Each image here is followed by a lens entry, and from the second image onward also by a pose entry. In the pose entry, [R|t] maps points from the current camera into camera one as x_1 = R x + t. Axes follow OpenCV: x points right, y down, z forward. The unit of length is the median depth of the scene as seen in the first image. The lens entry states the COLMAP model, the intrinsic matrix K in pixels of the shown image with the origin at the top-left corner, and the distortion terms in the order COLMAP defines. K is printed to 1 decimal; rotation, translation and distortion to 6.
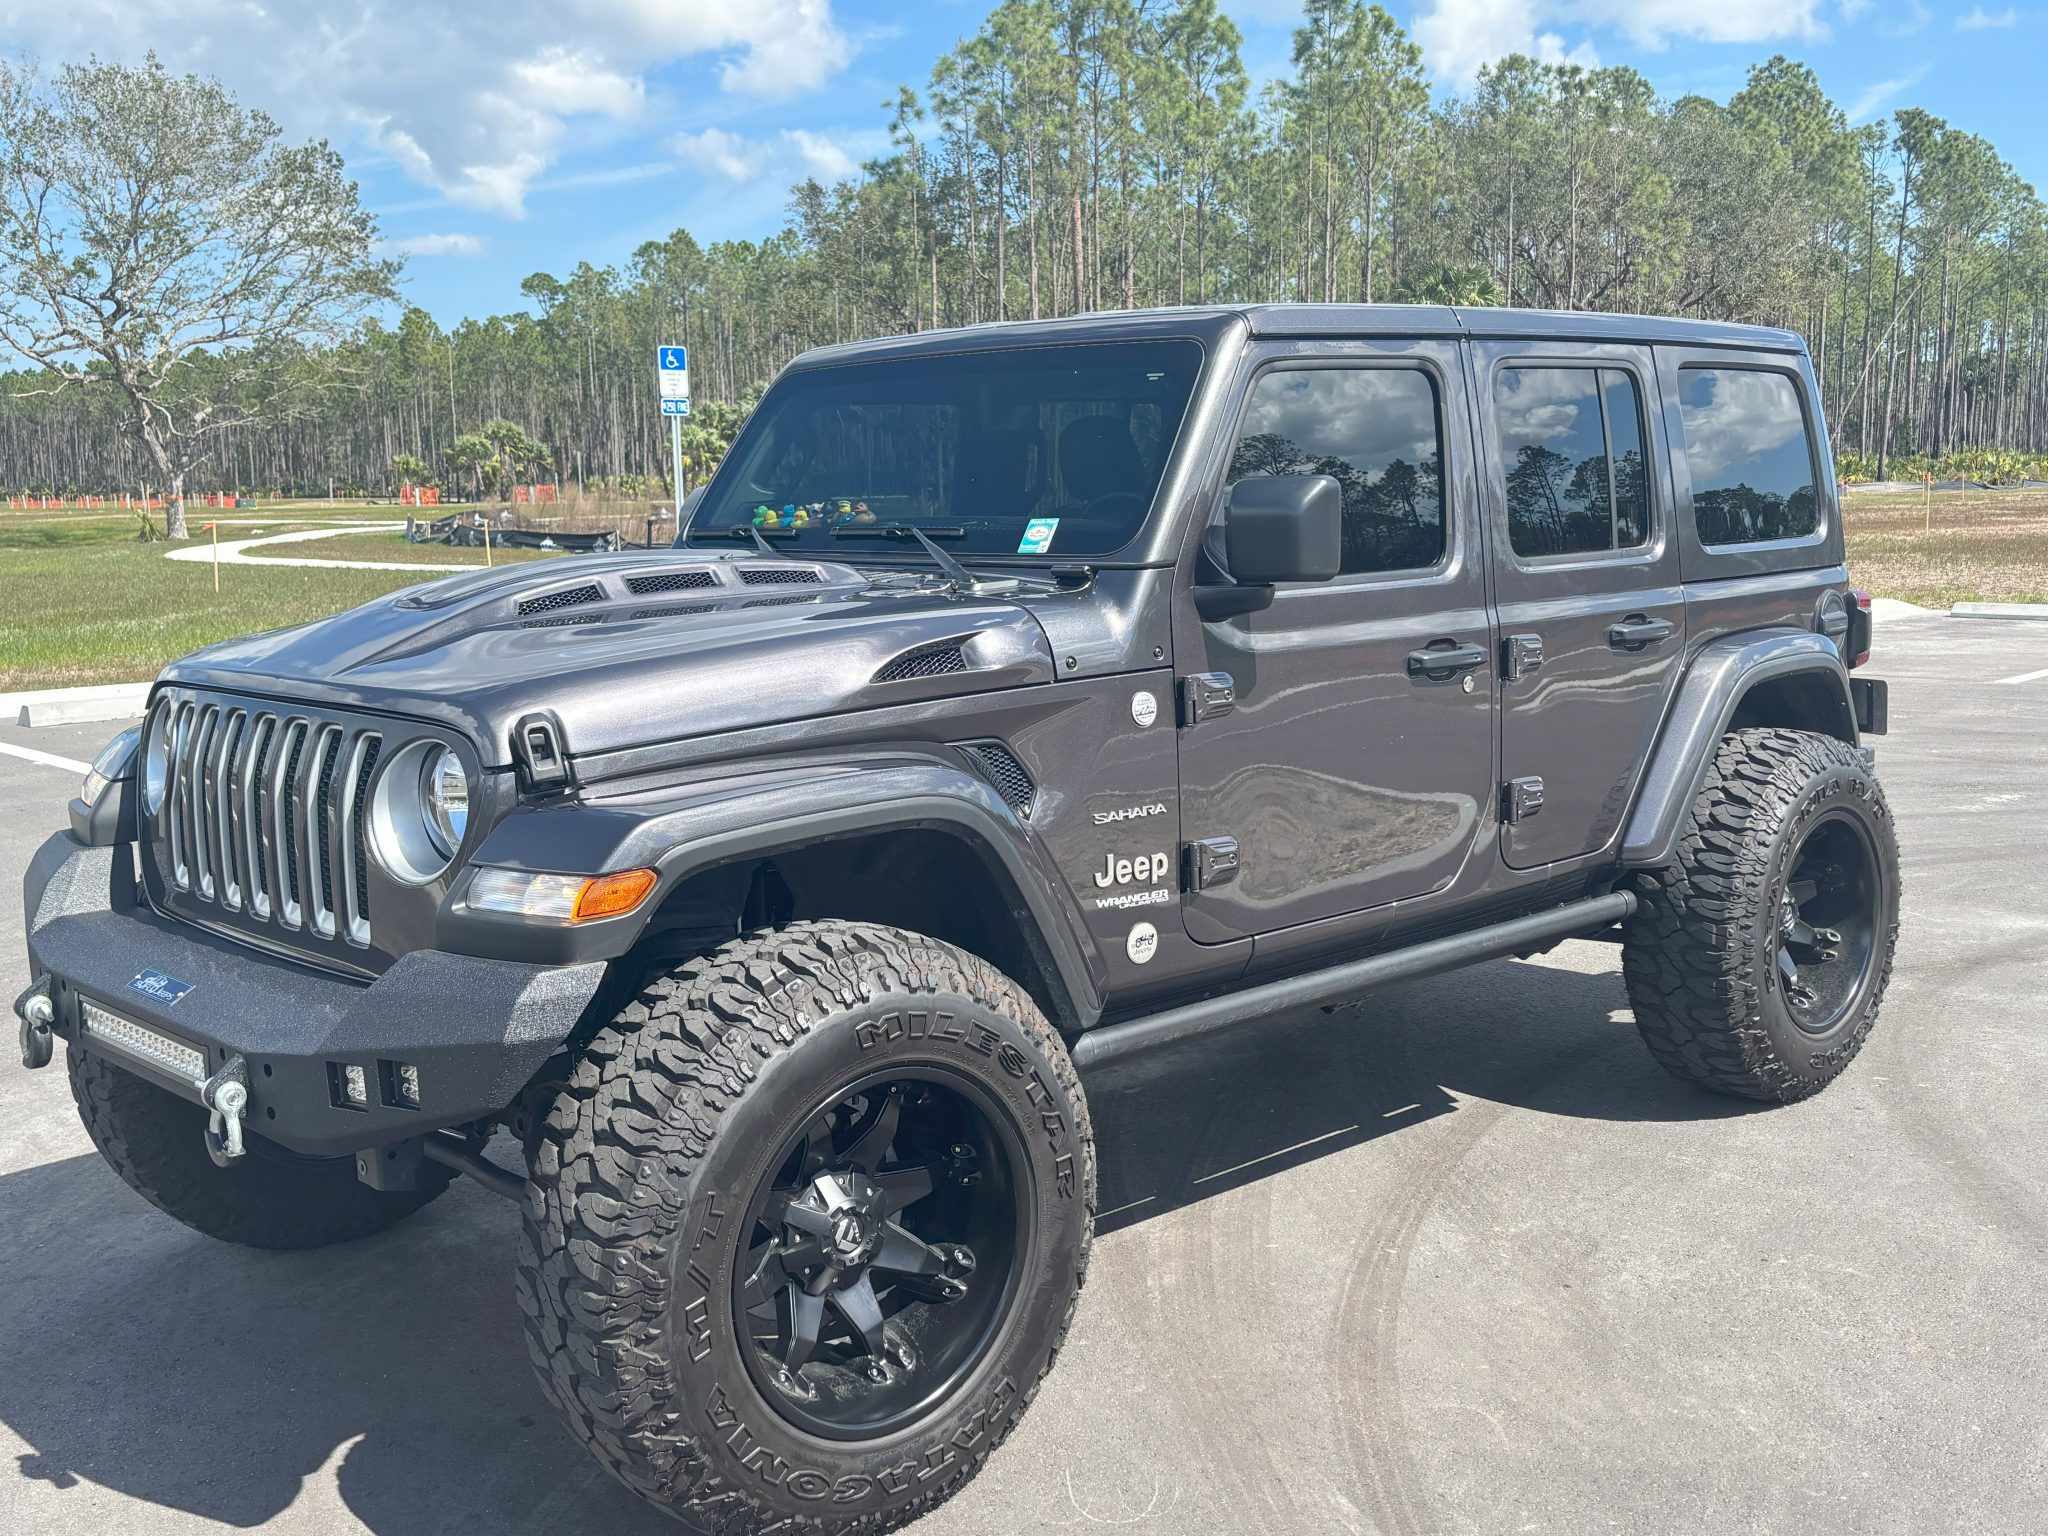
lens RADIAL K [[2055.5, 0, 1027.5], [0, 2055.5, 710.4], [0, 0, 1]] dist [0.078118, -0.013218]
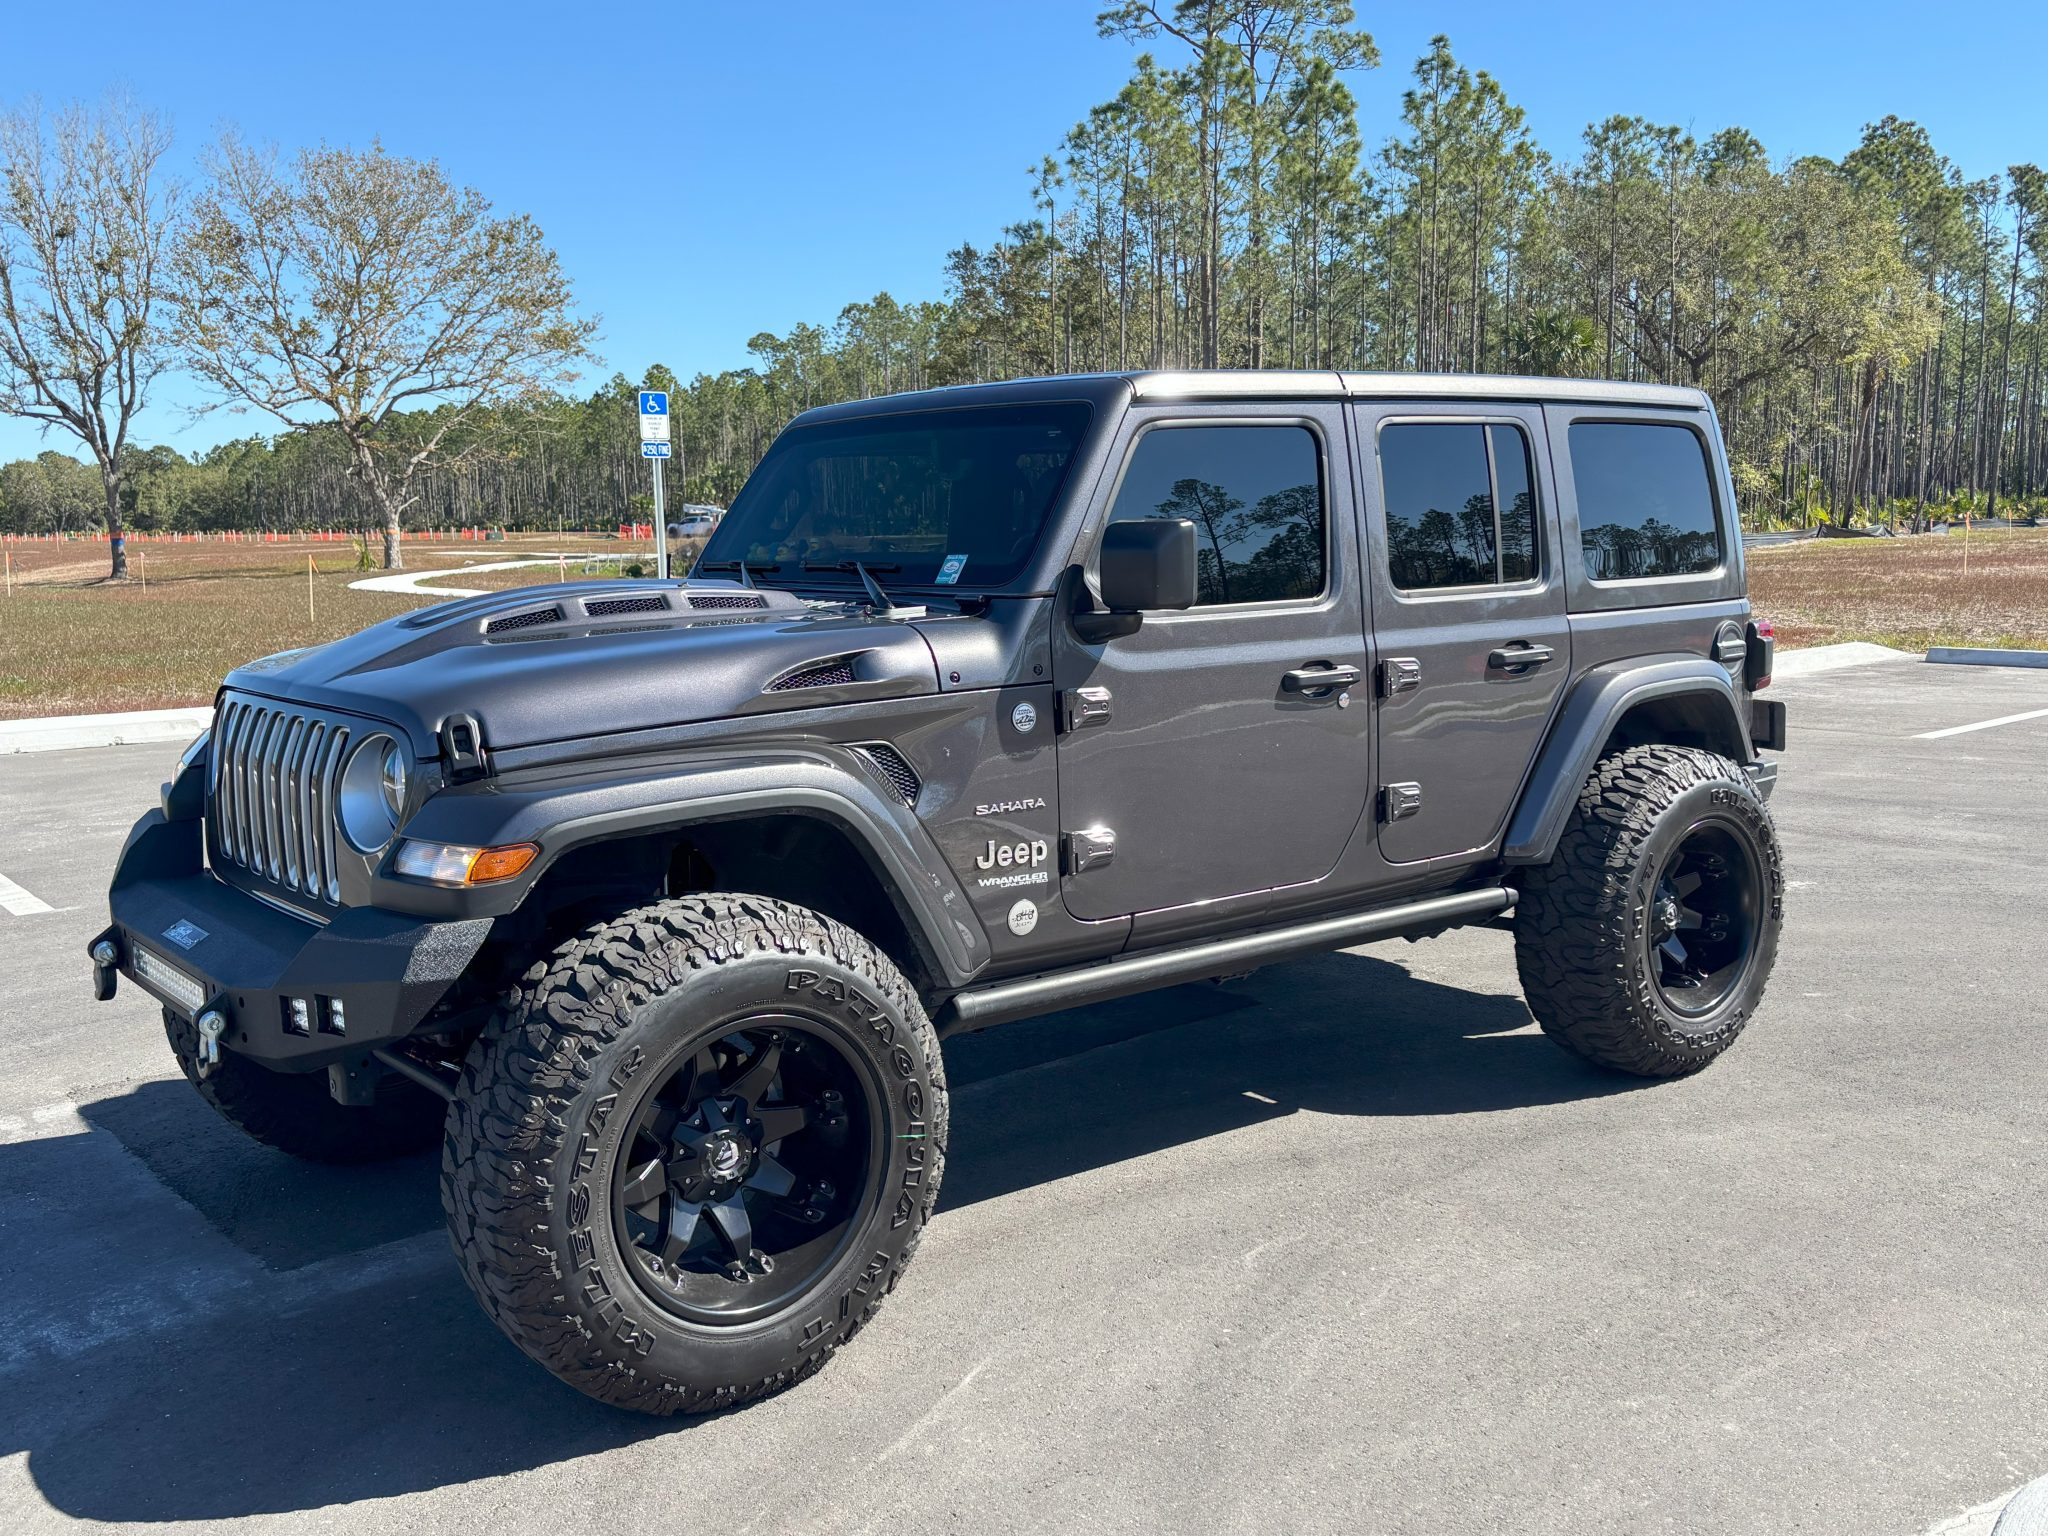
lens RADIAL K [[1876.5, 0, 1050.7], [0, 1876.5, 744.1], [0, 0, 1]] dist [0.176981, -0.260851]
pose [[0.996971, 0.011915, -0.076860, 0.145656], [-0.011291, 0.999900, 0.008551, 0.004735], [0.076954, -0.007658, 0.997005, -0.060248]]
